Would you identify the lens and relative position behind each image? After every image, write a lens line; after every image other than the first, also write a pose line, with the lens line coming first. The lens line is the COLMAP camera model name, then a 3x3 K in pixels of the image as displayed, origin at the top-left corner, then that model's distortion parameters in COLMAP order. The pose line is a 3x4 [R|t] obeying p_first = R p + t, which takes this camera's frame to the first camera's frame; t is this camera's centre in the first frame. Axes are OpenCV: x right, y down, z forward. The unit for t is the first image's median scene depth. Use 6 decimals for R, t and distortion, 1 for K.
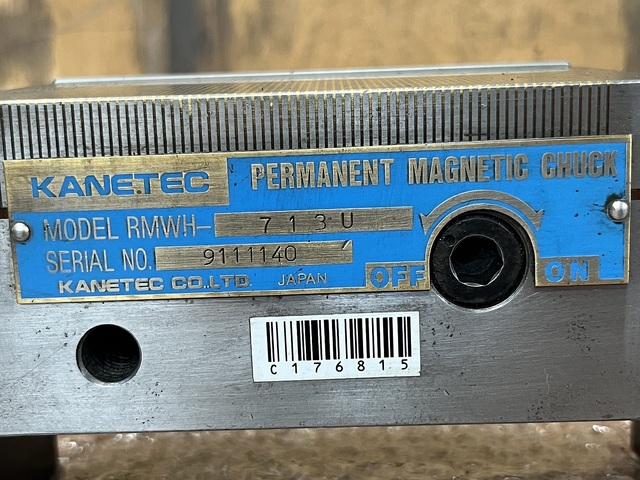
lens RADIAL K [[1028.5, 0, 314.5], [0, 1028.5, 237.7], [0, 0, 1]] dist [0.035903, 0.000000]
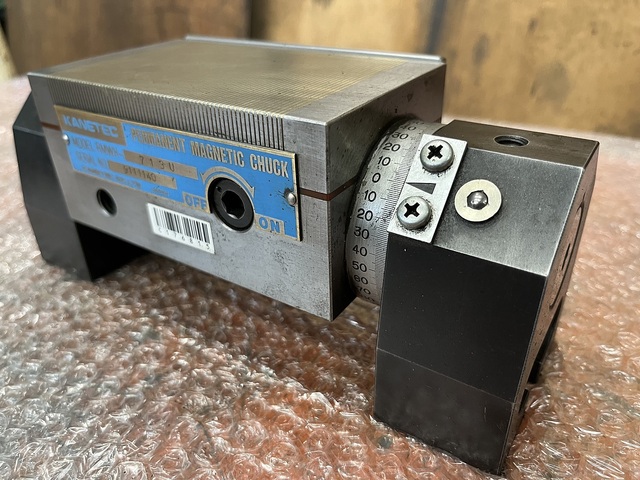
lens RADIAL K [[513.4, 0, 319.9], [0, 513.4, 242.9], [0, 0, 1]] dist [0.024368, -0.080761]
pose [[0.842620, 0.280825, -0.459488, 0.695290], [-0.100773, 0.920416, 0.377730, -0.258088], [0.528996, -0.271979, 0.803860, 0.374337]]
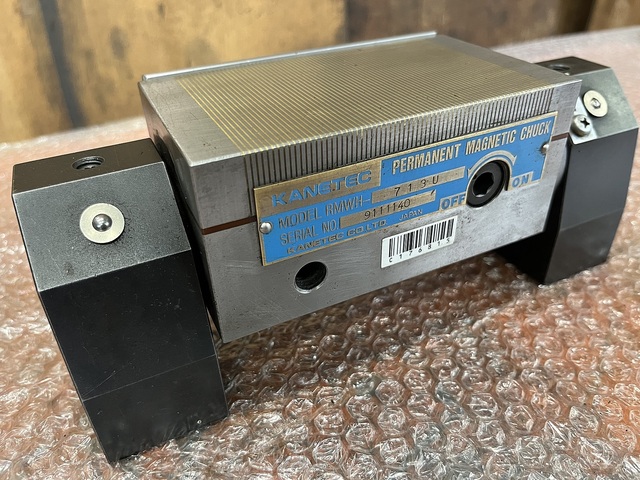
lens RADIAL K [[513.4, 0, 323.9], [0, 513.4, 245.1], [0, 0, 1]] dist [0.024368, -0.080761]
pose [[0.885731, -0.253078, 0.389143, -0.517382], [0.082606, 0.910864, 0.404355, -0.291448], [-0.456789, -0.326004, 0.827686, 0.300656]]
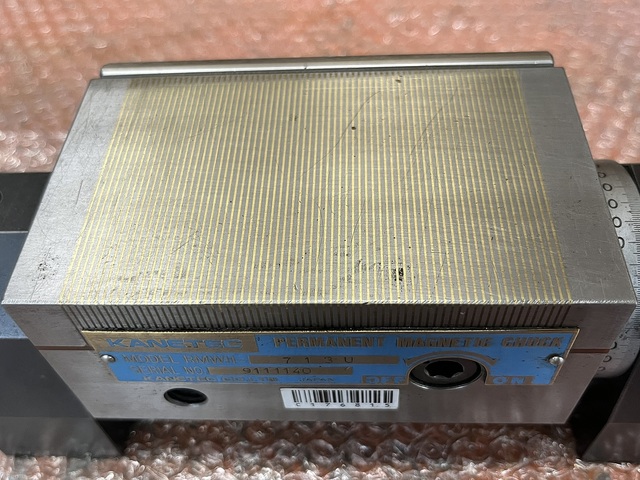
lens RADIAL K [[651.6, 0, 316.9], [0, 651.6, 244.4], [0, 0, 1]] dist [-0.025078, 0.000000]
pose [[0.999553, -0.001429, -0.029846, 0.015695], [0.020544, 0.758172, 0.651731, -0.669275], [0.021697, -0.652053, 0.757863, 0.457468]]
